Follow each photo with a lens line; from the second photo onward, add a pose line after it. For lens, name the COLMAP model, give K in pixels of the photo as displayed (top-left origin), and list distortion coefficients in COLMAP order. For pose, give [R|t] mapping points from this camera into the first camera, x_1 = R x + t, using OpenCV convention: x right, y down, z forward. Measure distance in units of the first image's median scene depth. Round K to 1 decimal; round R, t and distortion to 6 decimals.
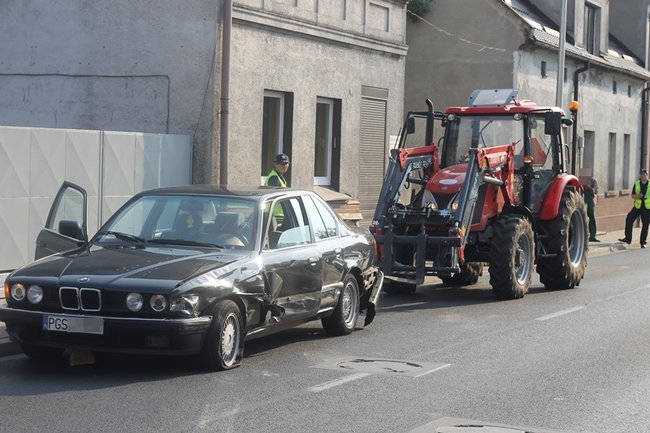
lens RADIAL K [[1516.6, 0, 328.9], [0, 1516.6, 219.5], [0, 0, 1]] dist [-0.111648, 0.000000]
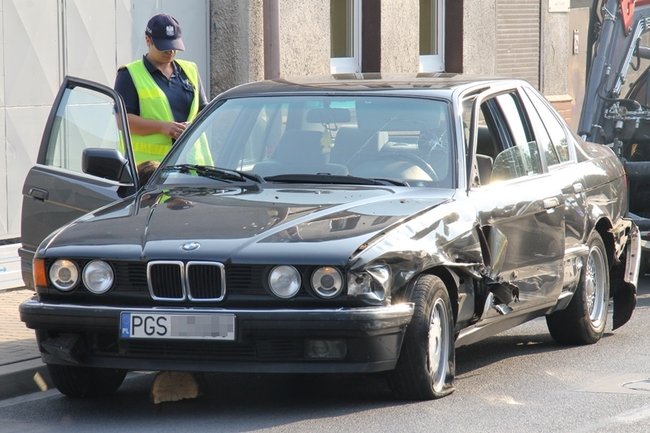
lens RADIAL K [[3503.9, 0, 329.1], [0, 3503.9, 221.7], [0, 0, 1]] dist [1.530188, 0.000000]
pose [[0.998986, -0.036184, 0.026777, -0.108451], [0.035677, 0.999180, 0.019157, 0.005101], [-0.027448, -0.018182, 0.999458, -0.242191]]
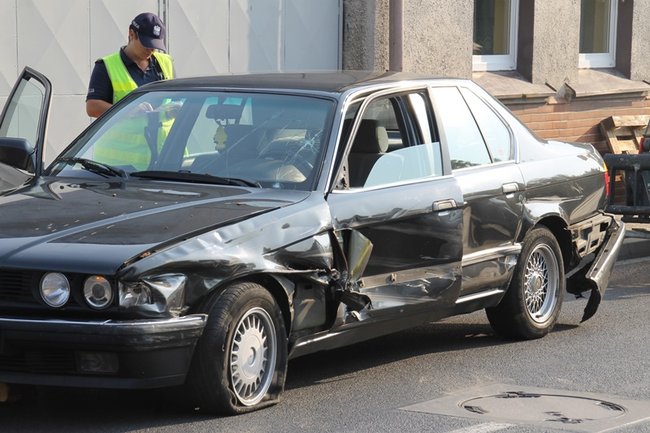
lens RADIAL K [[2275.9, 0, 320.6], [0, 2275.9, 218.3], [0, 0, 1]] dist [0.755797, 0.000000]
pose [[0.982145, -0.004875, -0.188063, 0.087619], [0.012517, 0.999142, 0.039470, -0.001620], [0.187710, -0.041119, 0.981363, 0.159484]]
